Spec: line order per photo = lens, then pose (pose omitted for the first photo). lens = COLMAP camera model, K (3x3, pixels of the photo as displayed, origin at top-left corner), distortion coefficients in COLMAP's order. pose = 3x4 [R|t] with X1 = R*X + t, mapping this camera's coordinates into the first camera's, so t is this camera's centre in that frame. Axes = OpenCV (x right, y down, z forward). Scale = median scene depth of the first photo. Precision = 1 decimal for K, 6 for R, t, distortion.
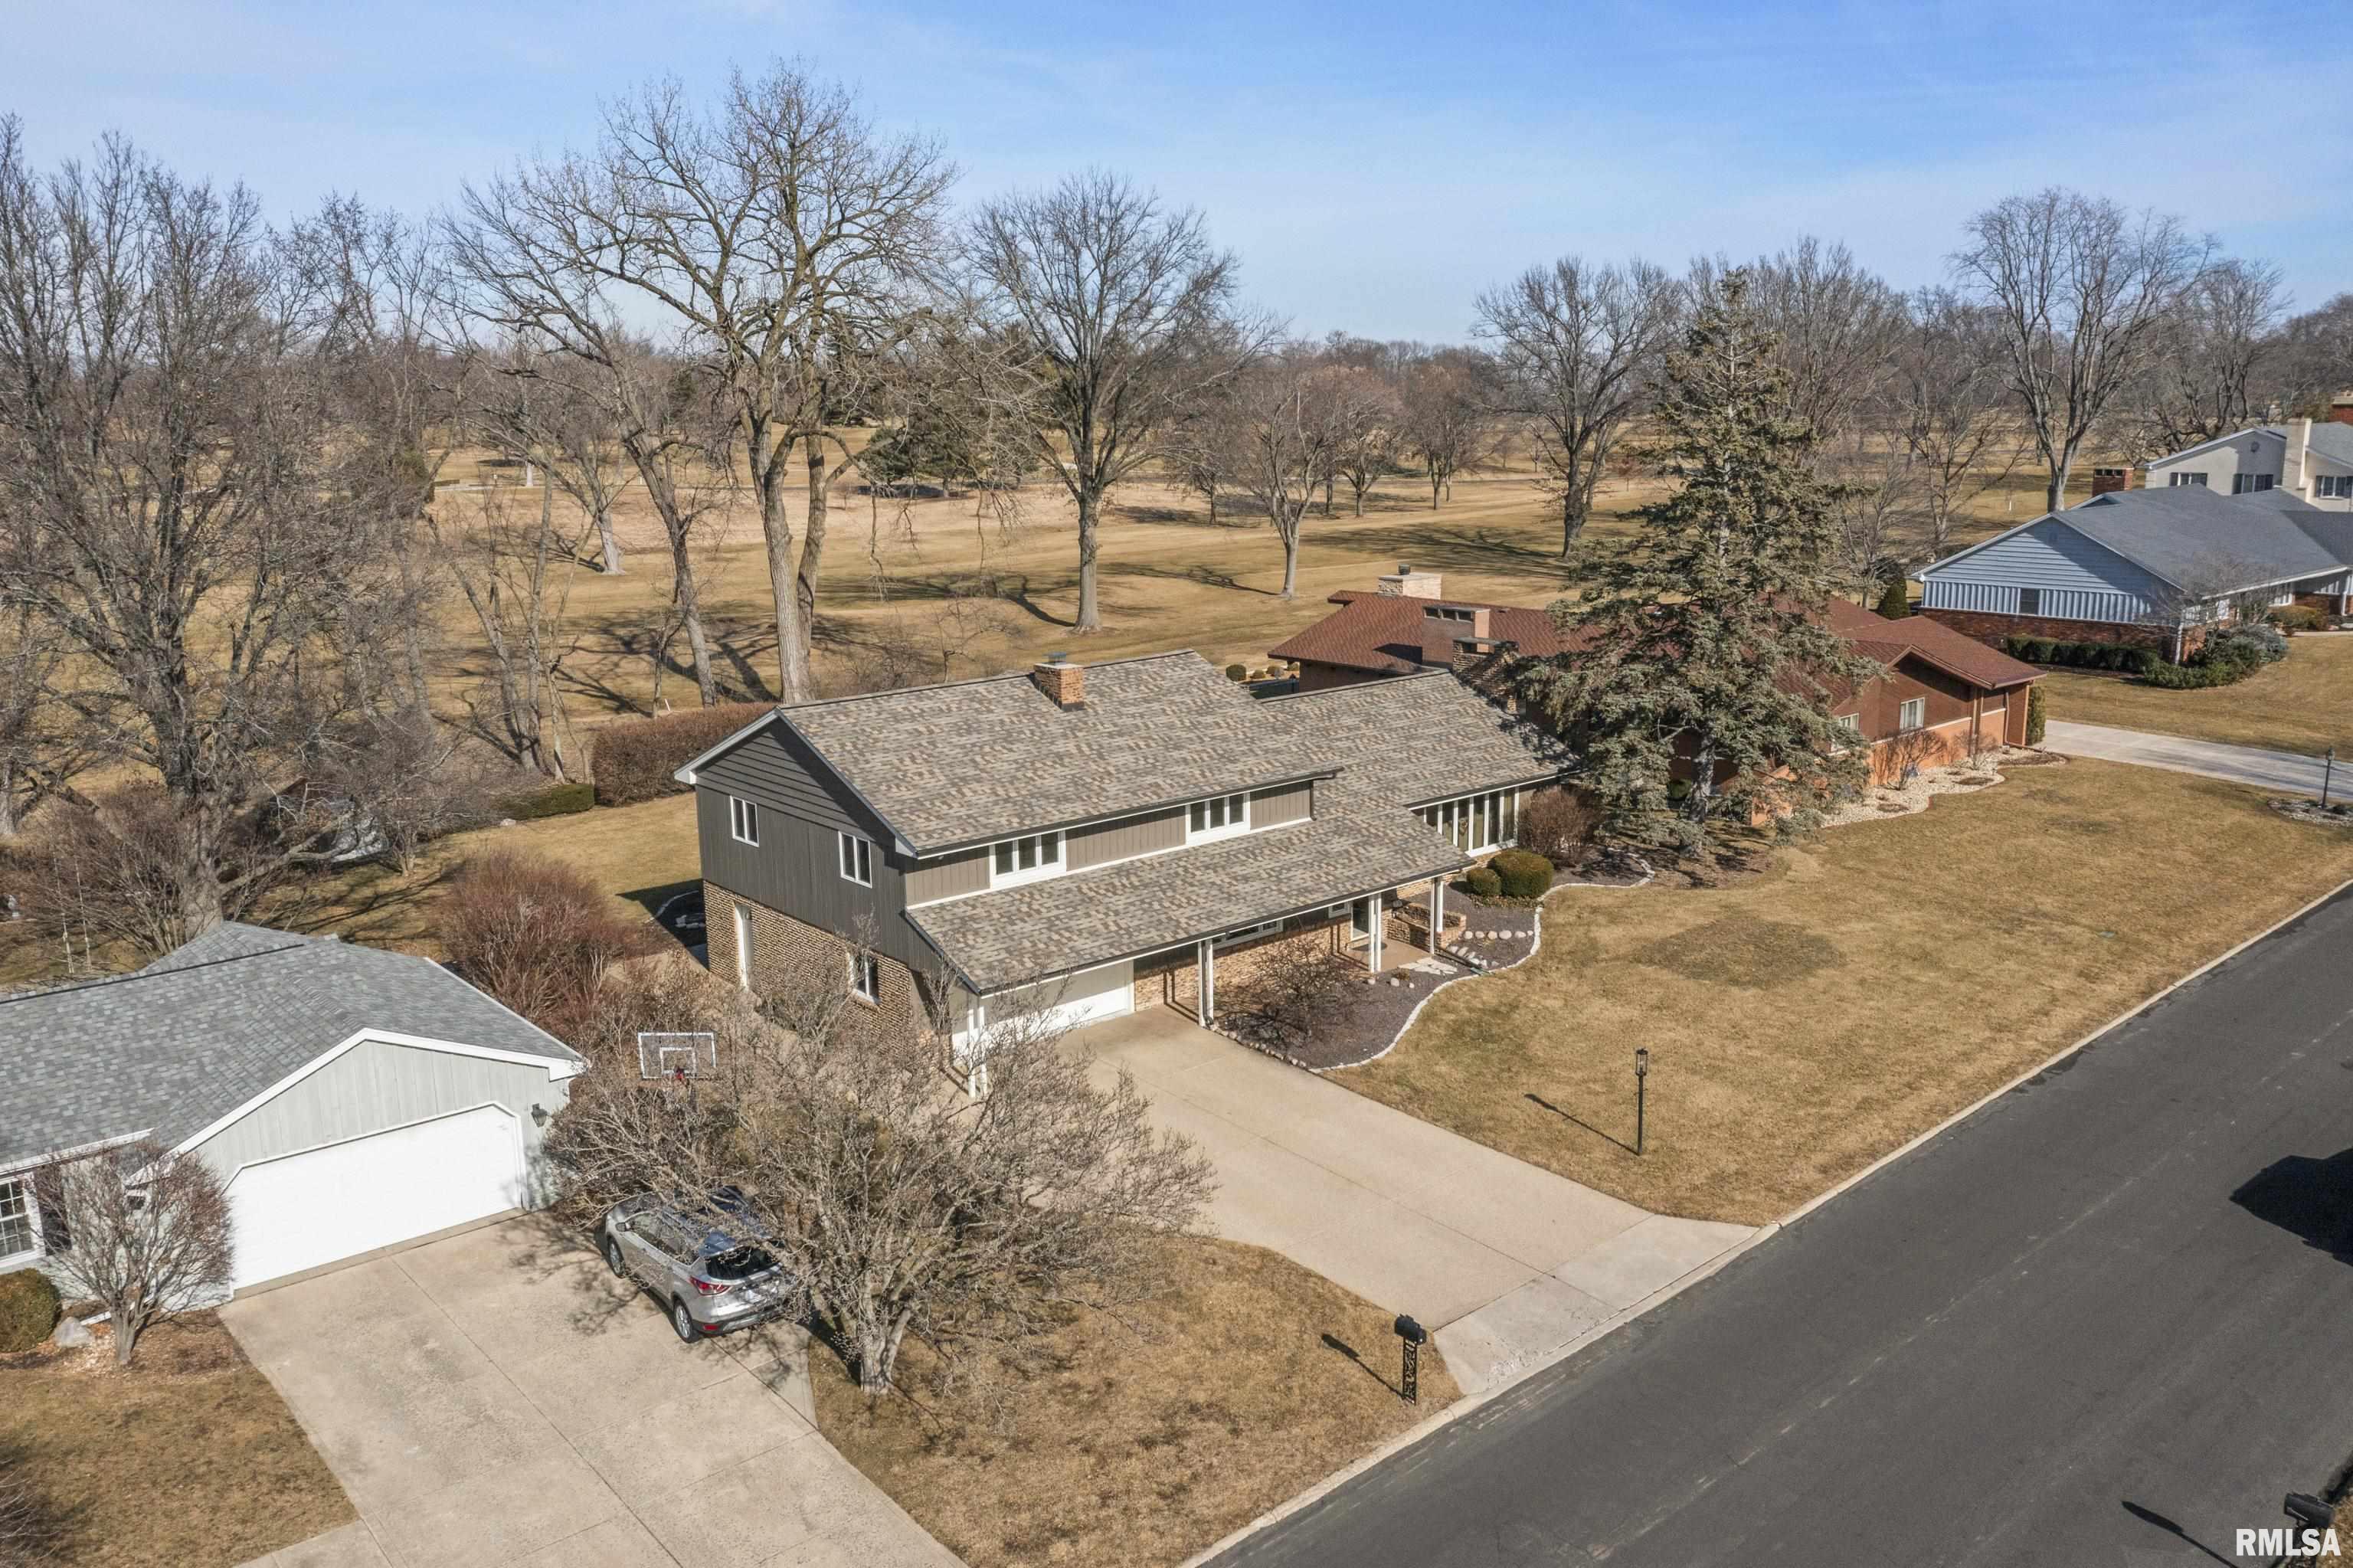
lens RADIAL K [[1830.4, 0, 1165.3], [0, 1830.4, 781.0], [0, 0, 1]] dist [-0.030547, 0.005807]
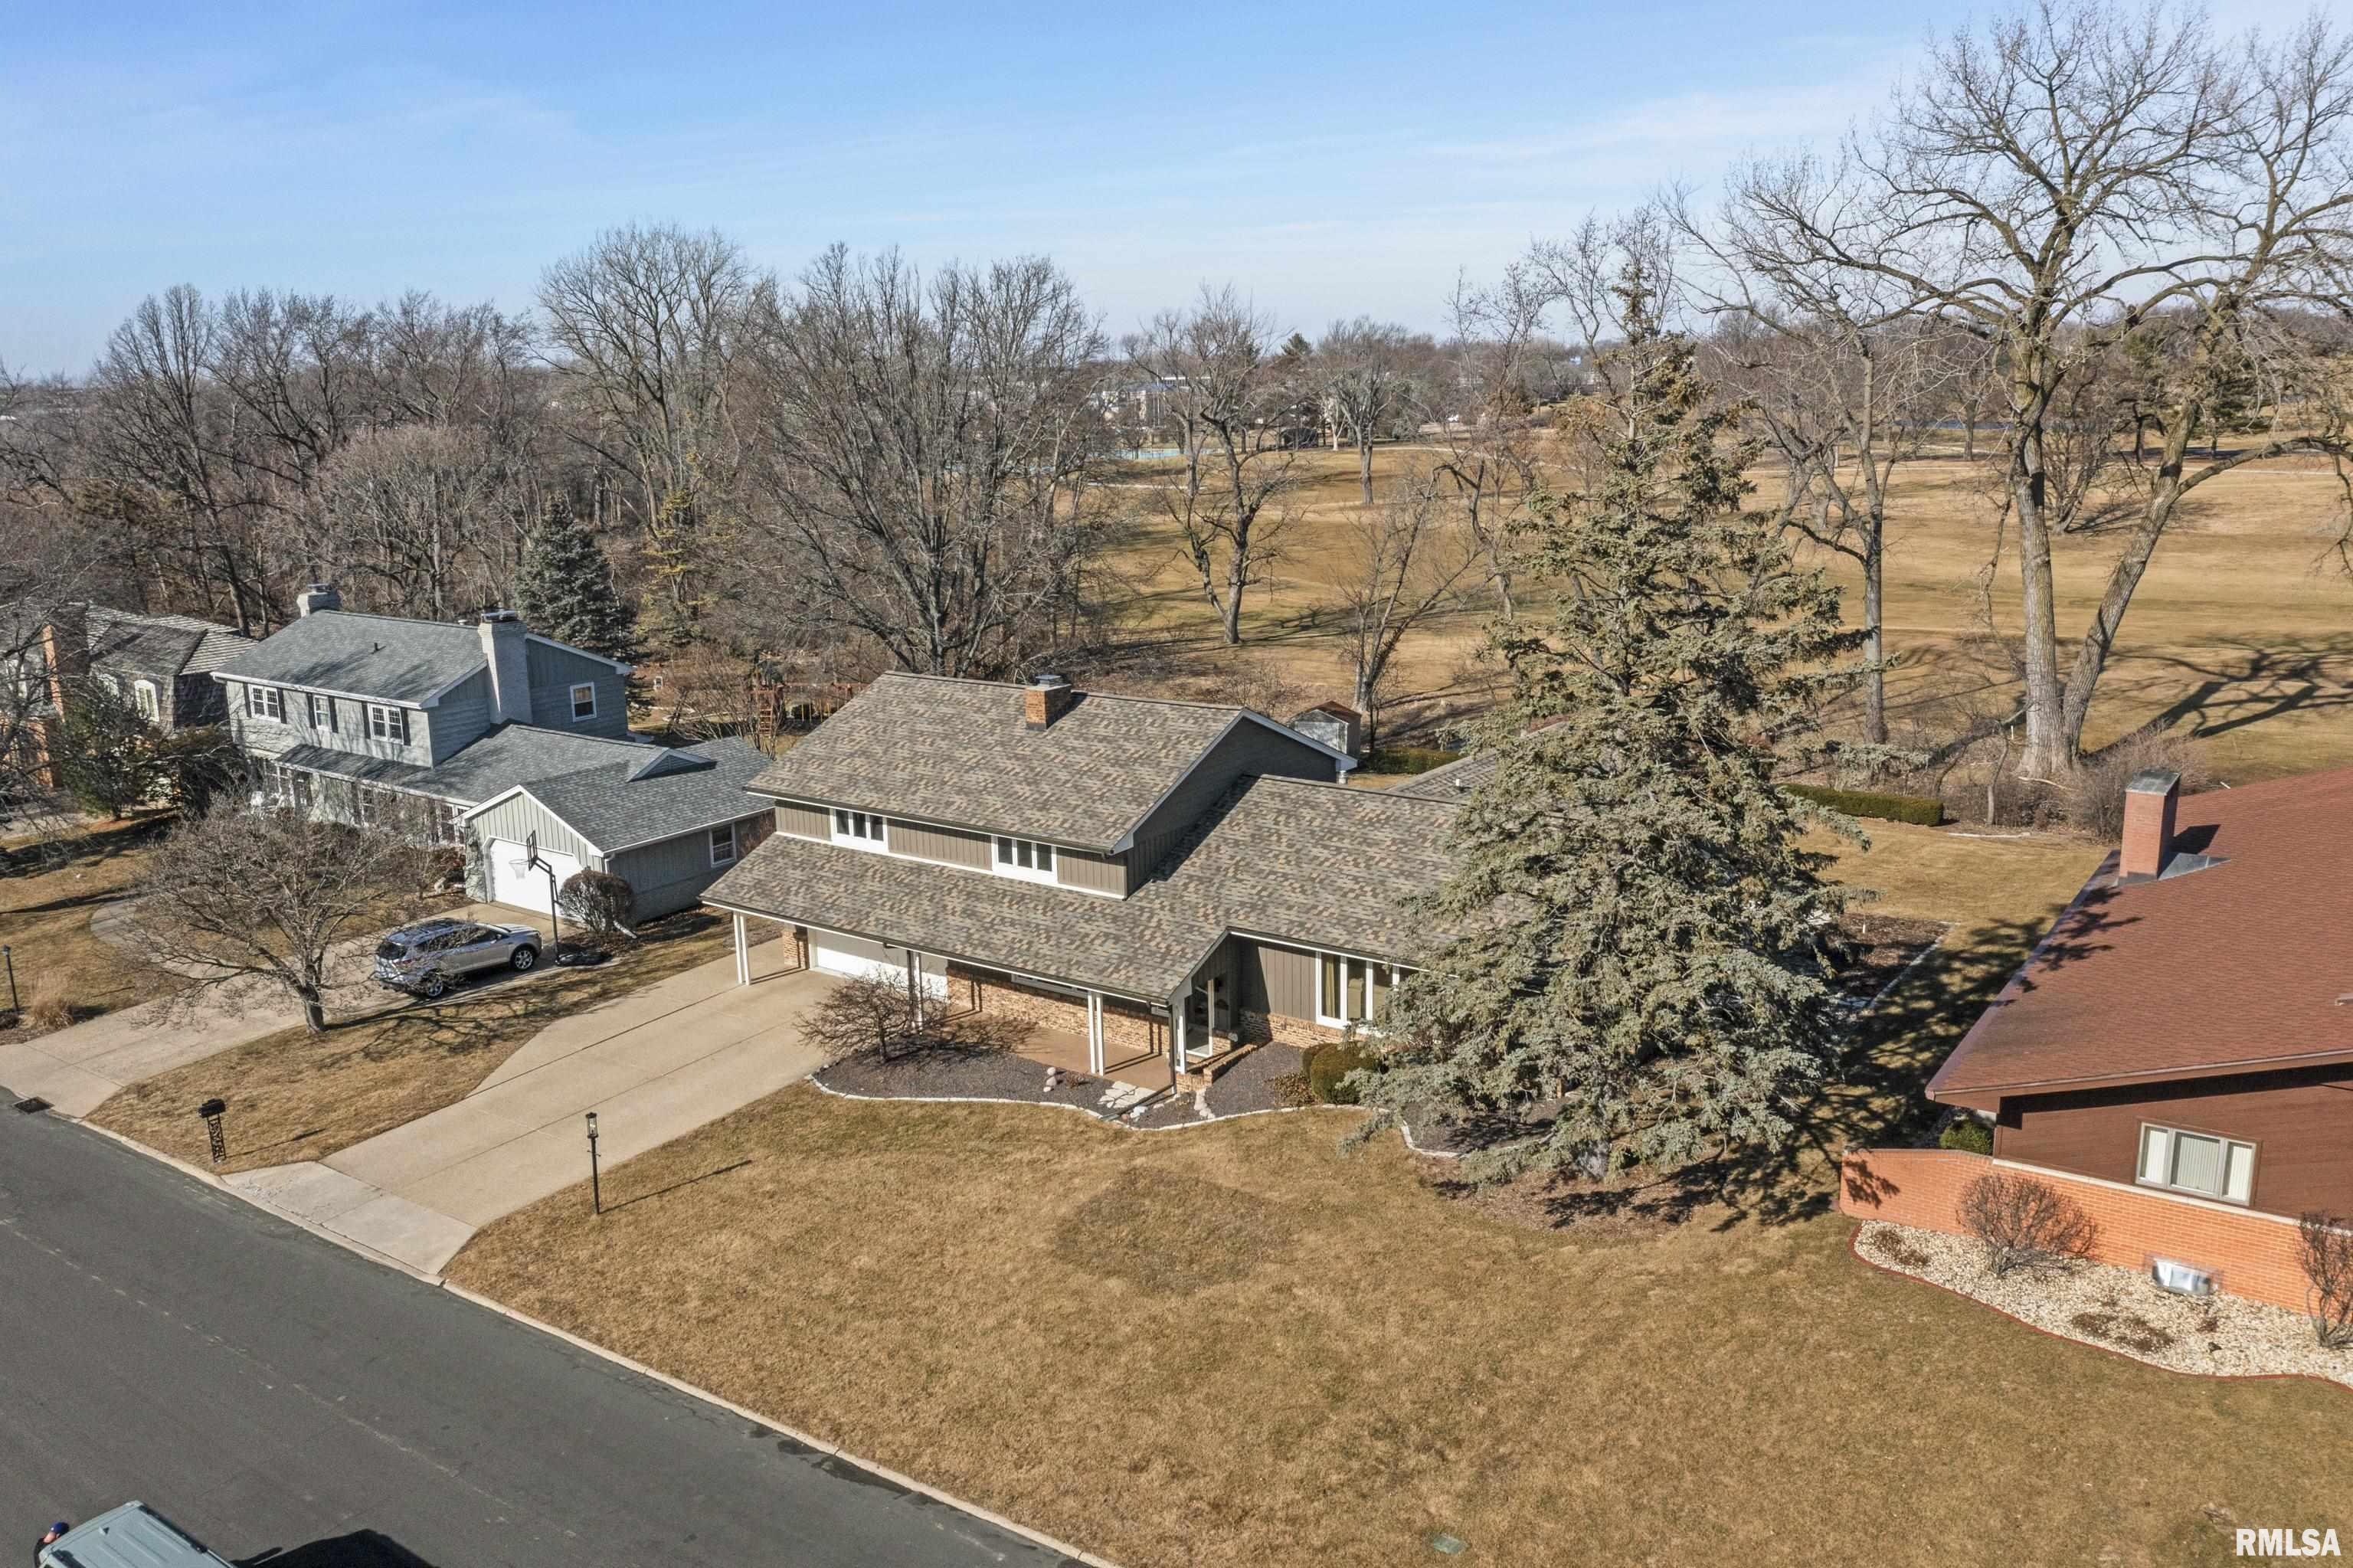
lens RADIAL K [[1830.4, 0, 1178.1], [0, 1830.4, 797.3], [0, 0, 1]] dist [-0.030547, 0.005807]
pose [[0.237875, 0.229807, -0.943718, 1.057523], [-0.183911, 0.964688, 0.188556, -0.232476], [0.953726, 0.128707, 0.271739, 0.845628]]
